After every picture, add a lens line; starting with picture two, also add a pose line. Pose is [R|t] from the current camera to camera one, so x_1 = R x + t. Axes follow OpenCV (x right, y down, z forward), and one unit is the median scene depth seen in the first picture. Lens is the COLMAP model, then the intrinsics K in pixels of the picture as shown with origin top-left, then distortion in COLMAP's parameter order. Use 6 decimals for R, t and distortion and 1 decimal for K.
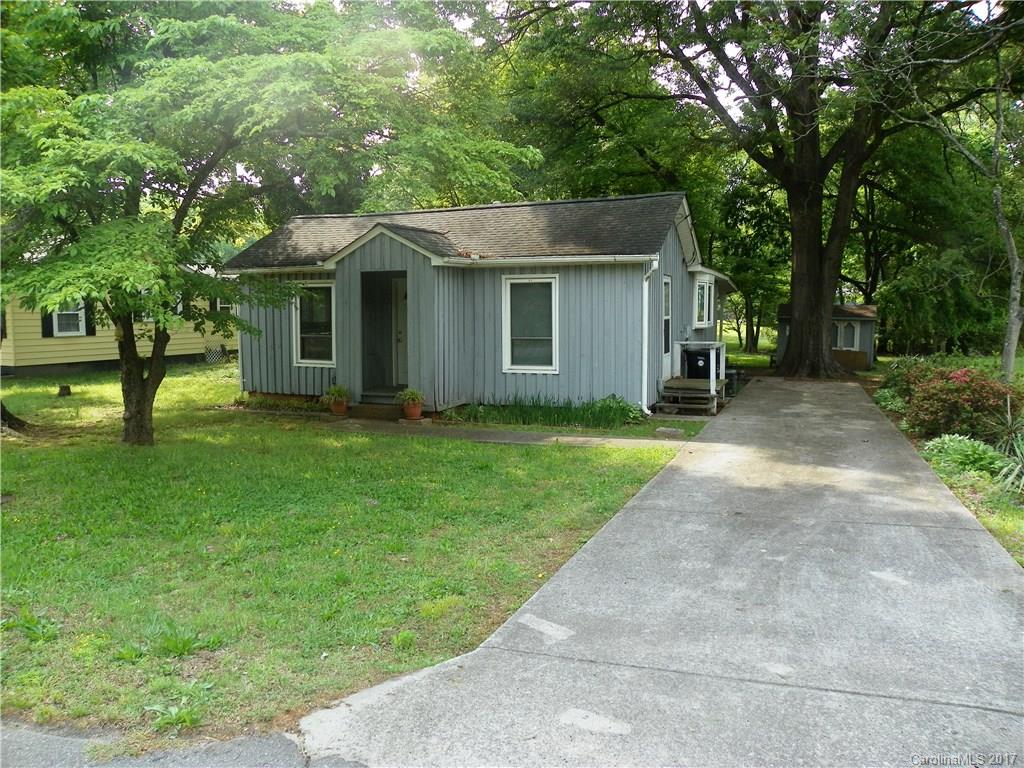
lens RADIAL K [[777.2, 0, 512.0], [0, 777.2, 384.0], [0, 0, 1]] dist [-0.147729, 0.109968]
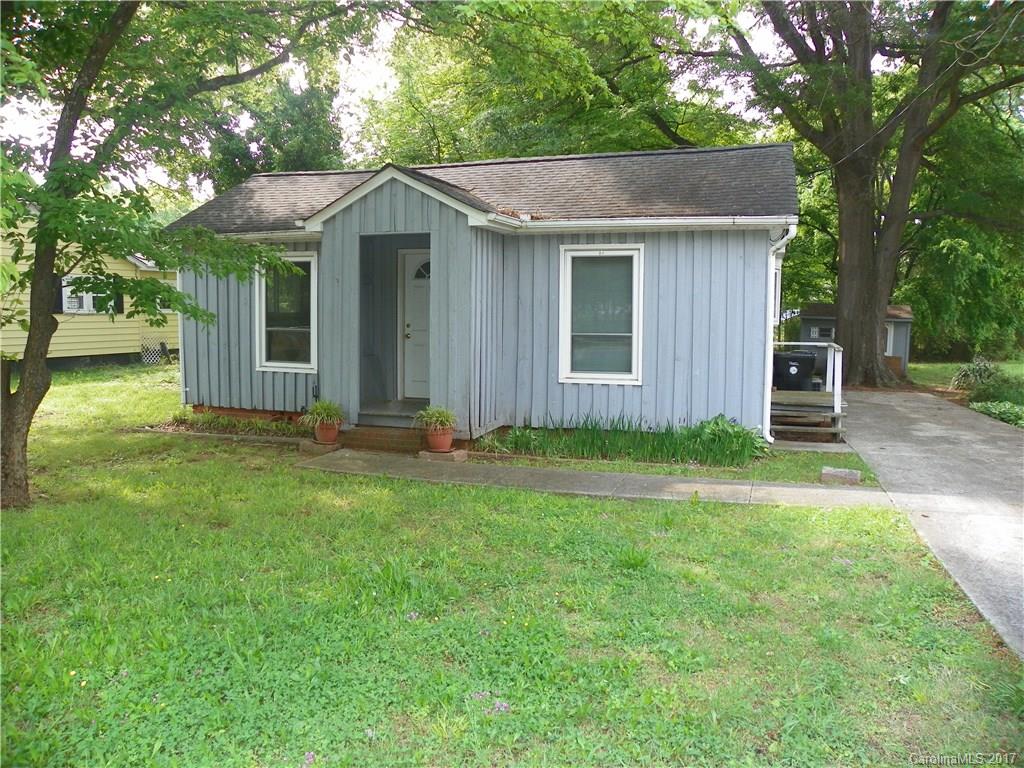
lens RADIAL K [[777.2, 0, 512.0], [0, 777.2, 384.0], [0, 0, 1]] dist [-0.147729, 0.109968]
pose [[0.997837, 0.004954, 0.065544, -0.103100], [-0.004745, 0.999983, -0.003356, -0.010940], [-0.065559, 0.003038, 0.997844, 0.300119]]
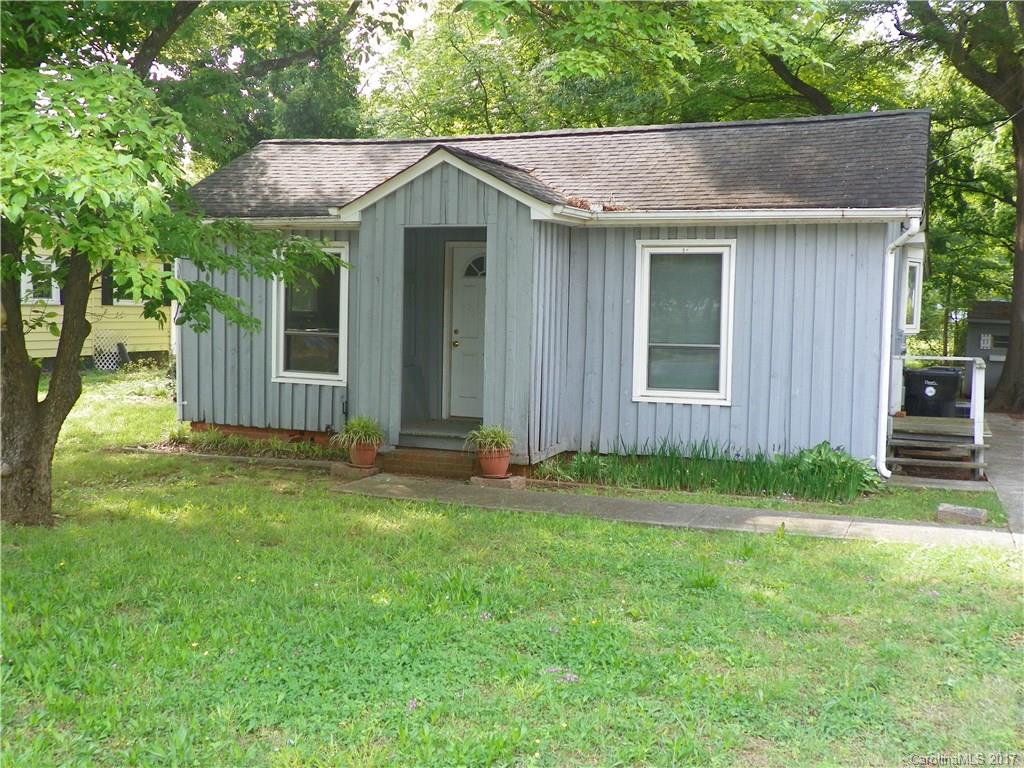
lens RADIAL K [[1077.2, 0, 512.0], [0, 1077.2, 384.0], [0, 0, 1]] dist [0.011315, -0.000828]
pose [[0.999730, 0.021342, 0.009195, -0.116101], [-0.021130, 0.999522, -0.022584, -0.007293], [-0.009673, 0.022384, 0.999703, 0.164452]]
